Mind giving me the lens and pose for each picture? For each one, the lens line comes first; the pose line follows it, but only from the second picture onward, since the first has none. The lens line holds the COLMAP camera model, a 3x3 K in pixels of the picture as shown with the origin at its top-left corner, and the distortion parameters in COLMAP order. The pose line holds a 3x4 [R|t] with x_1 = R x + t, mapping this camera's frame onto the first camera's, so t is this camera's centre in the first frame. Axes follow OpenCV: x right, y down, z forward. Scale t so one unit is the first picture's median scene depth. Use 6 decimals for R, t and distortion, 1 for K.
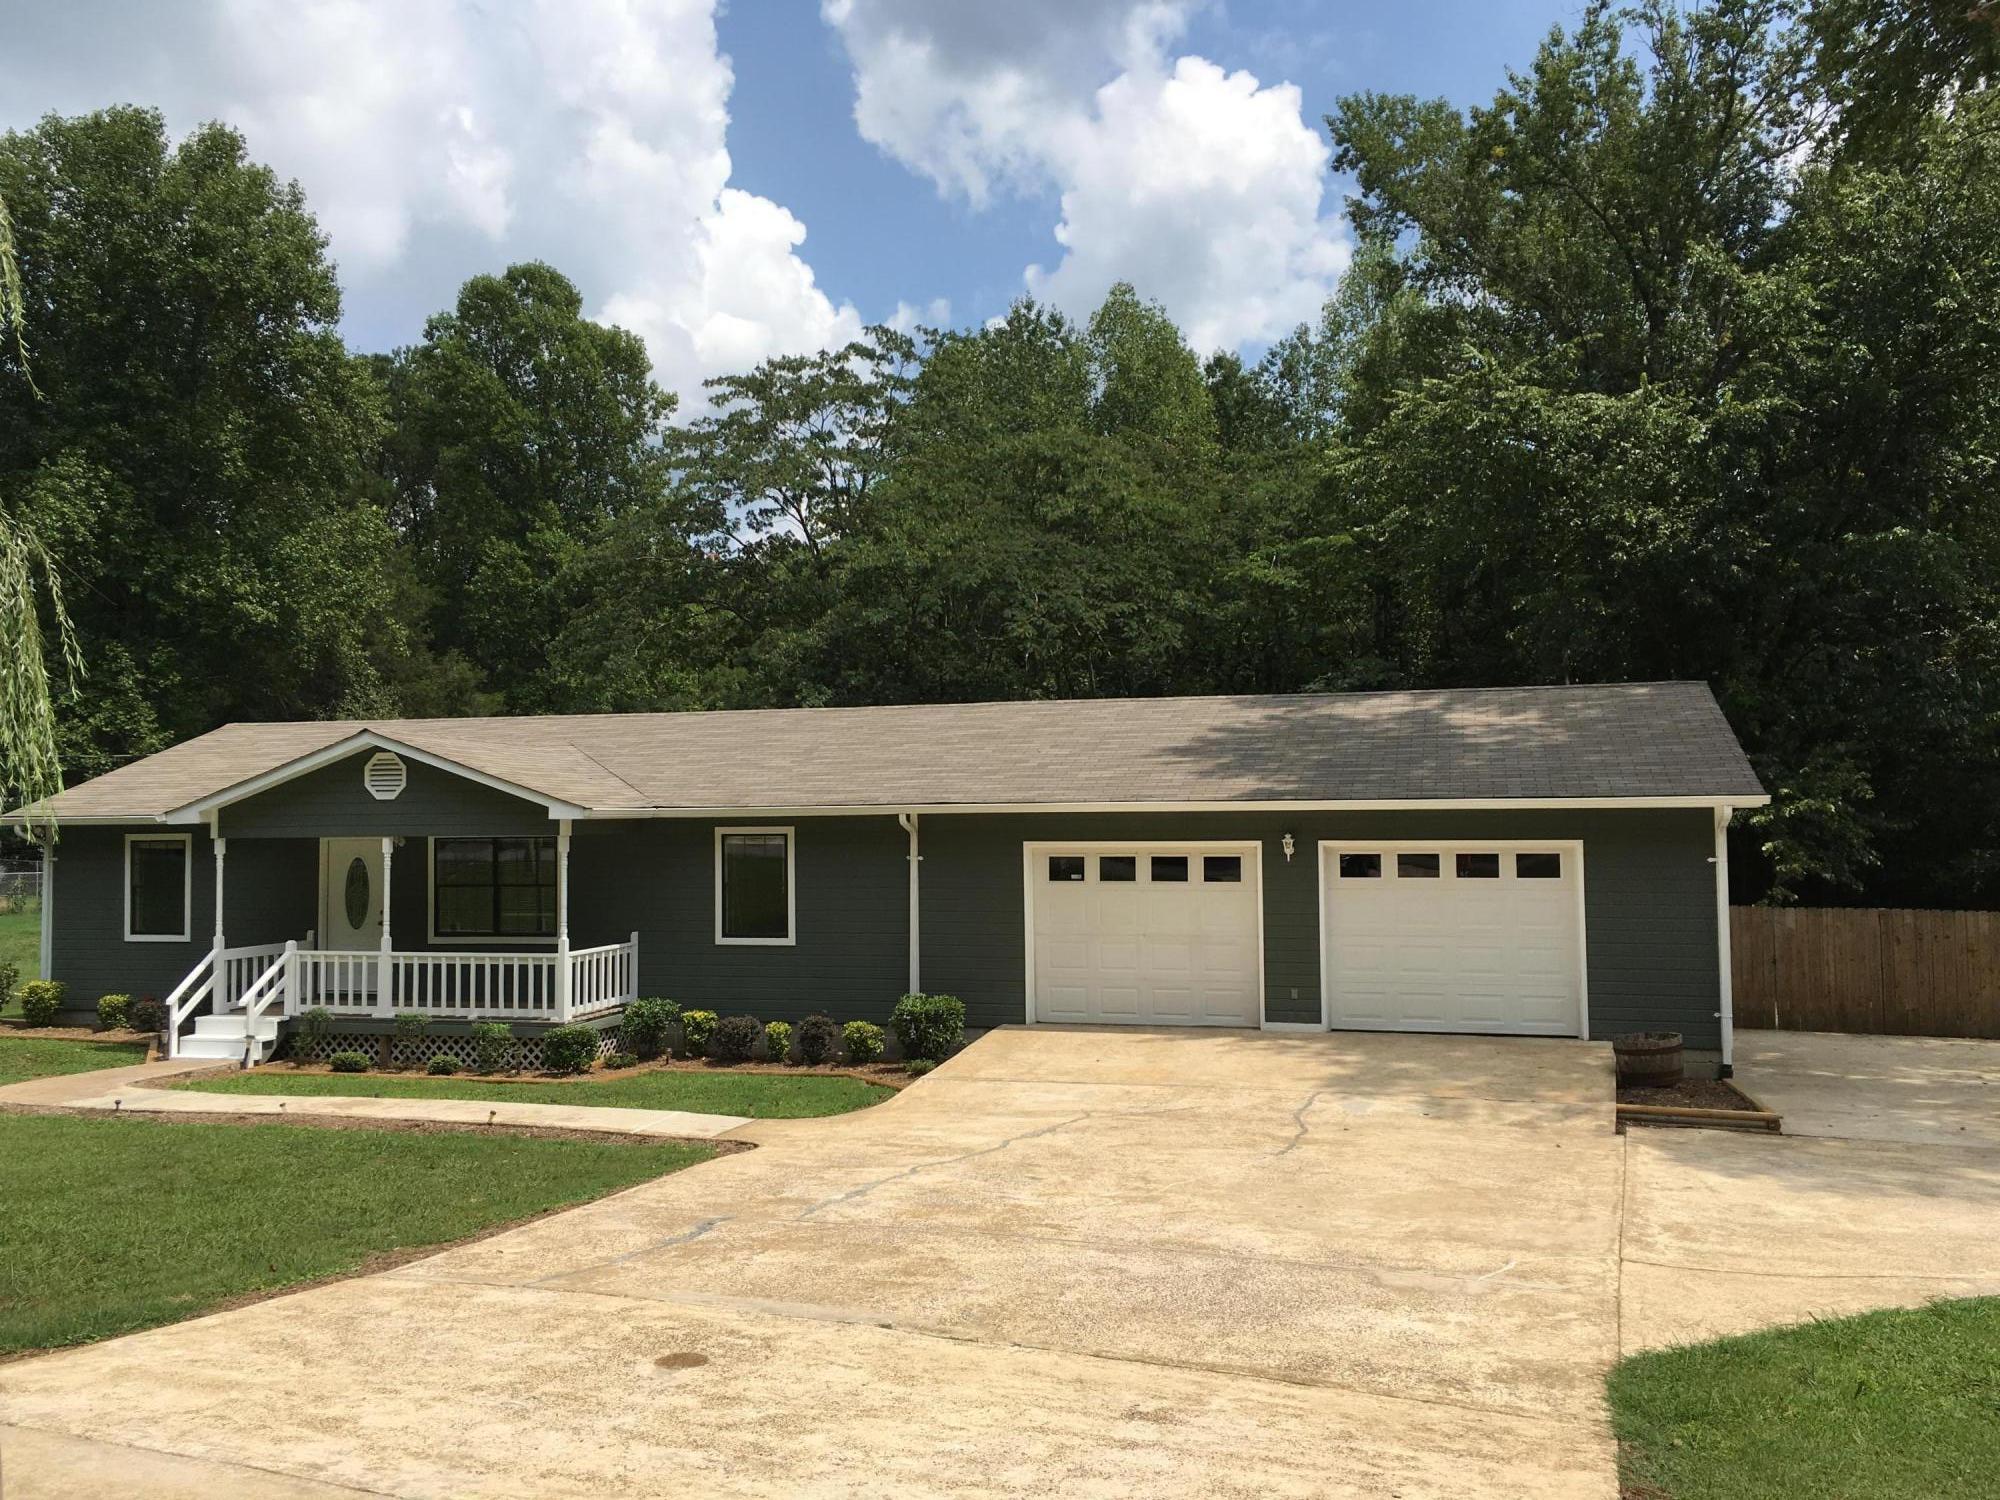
lens RADIAL K [[1714.4, 0, 1003.5], [0, 1714.4, 752.7], [0, 0, 1]] dist [0.066525, -0.067321]
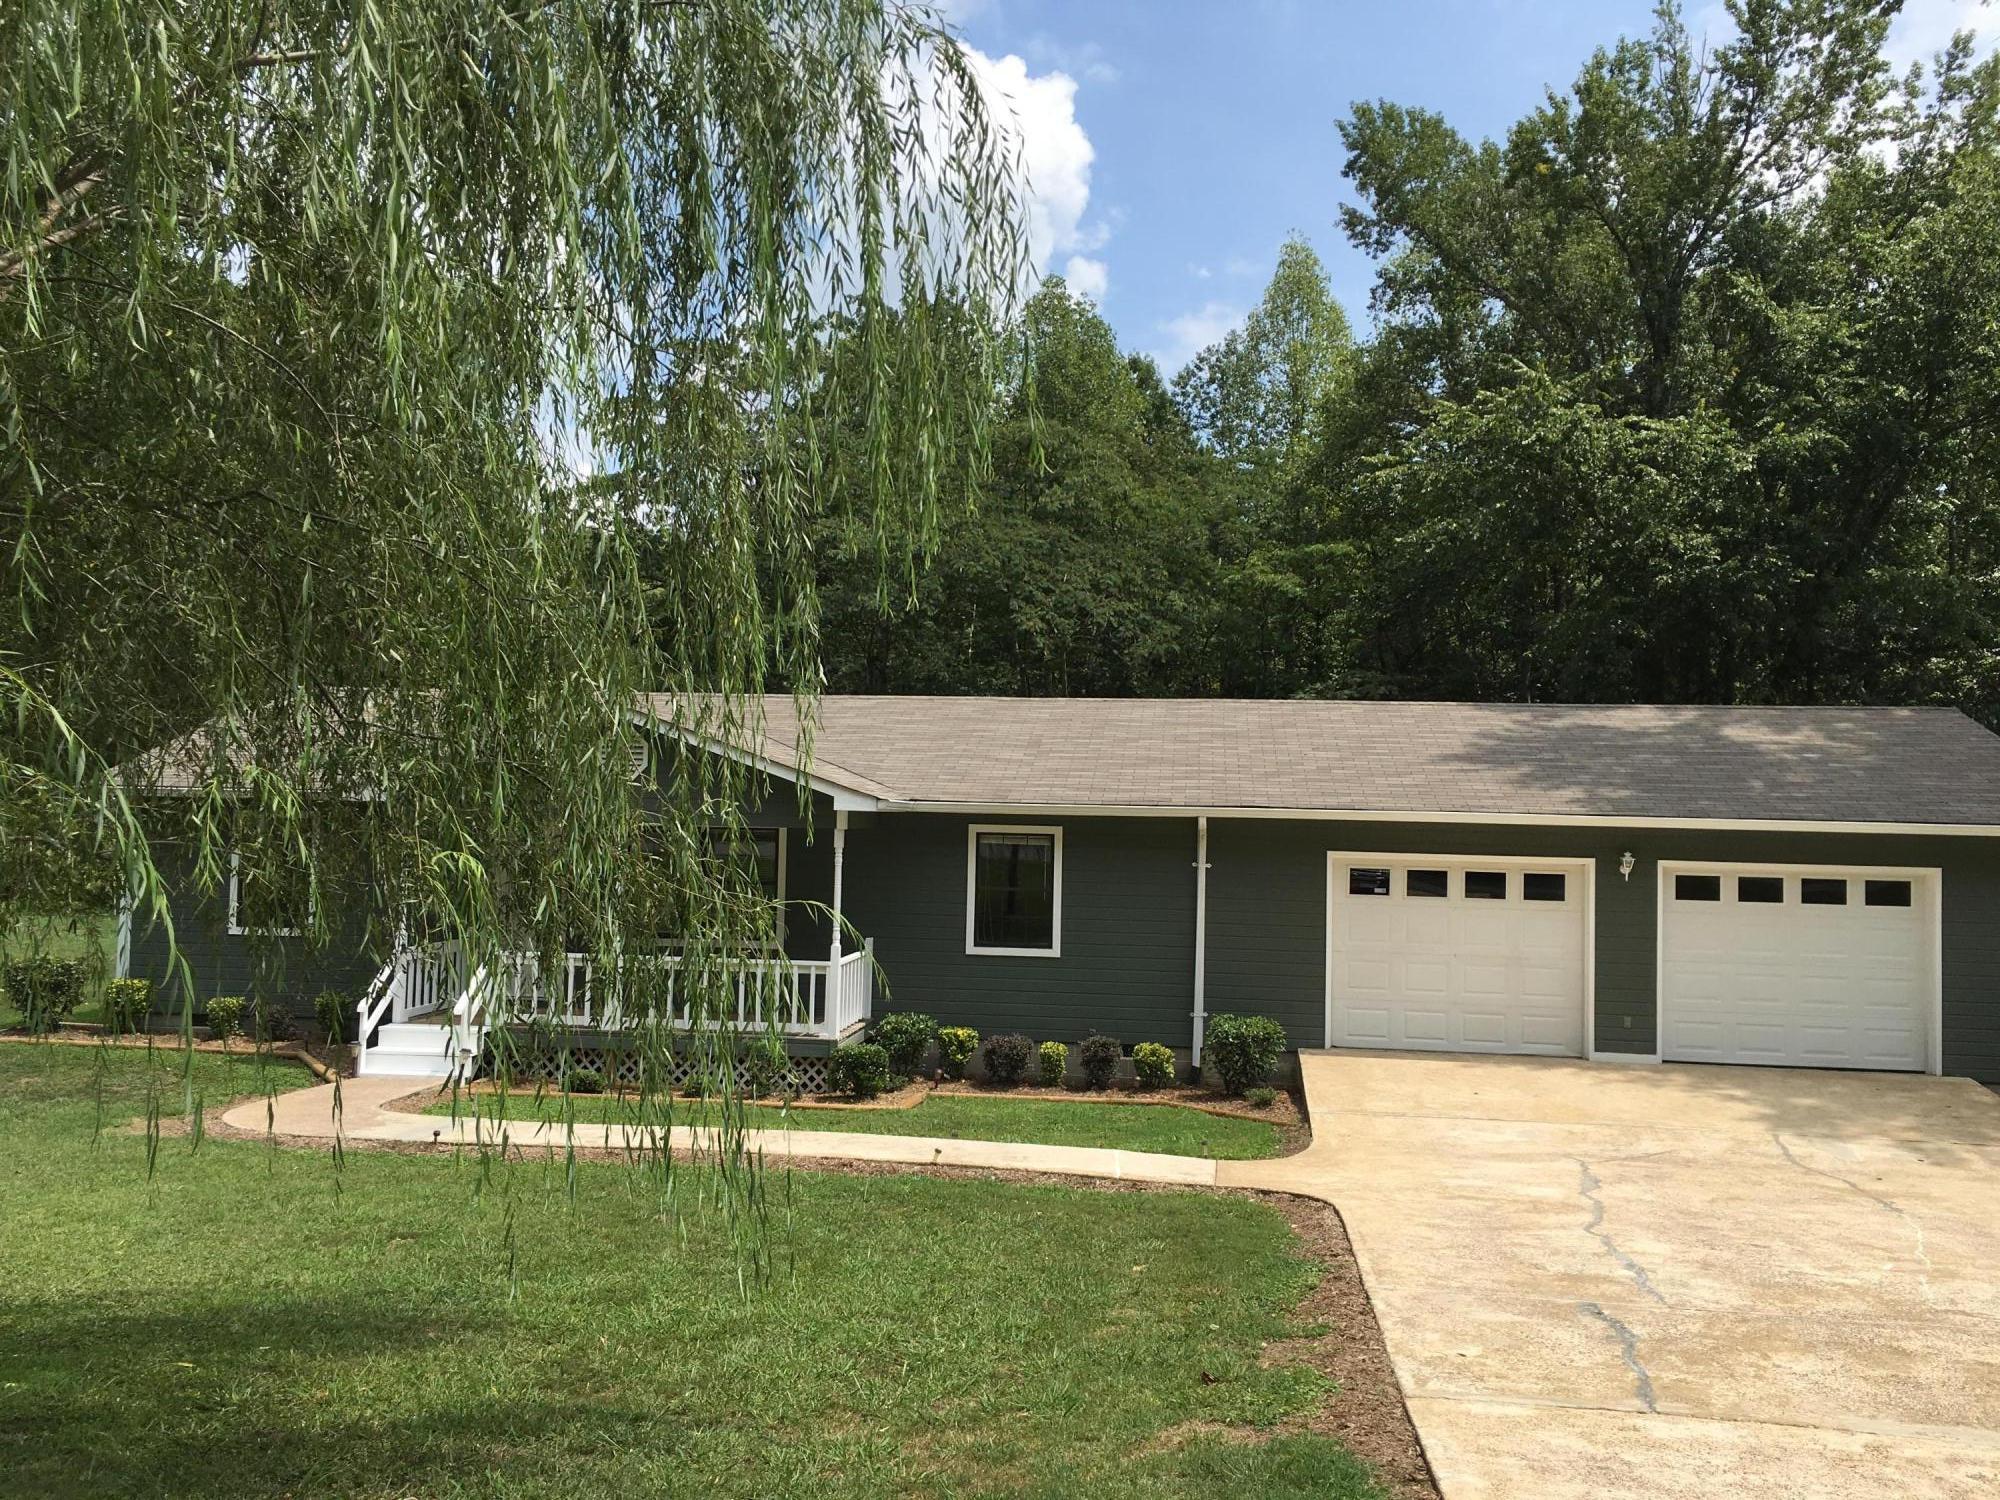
lens RADIAL K [[1714.4, 0, 990.6], [0, 1714.4, 746.7], [0, 0, 1]] dist [0.066525, -0.067321]
pose [[0.987811, 0.038189, 0.150904, -0.306022], [-0.037625, 0.999270, -0.006587, 0.008489], [-0.151045, 0.000829, 0.988526, 0.110436]]
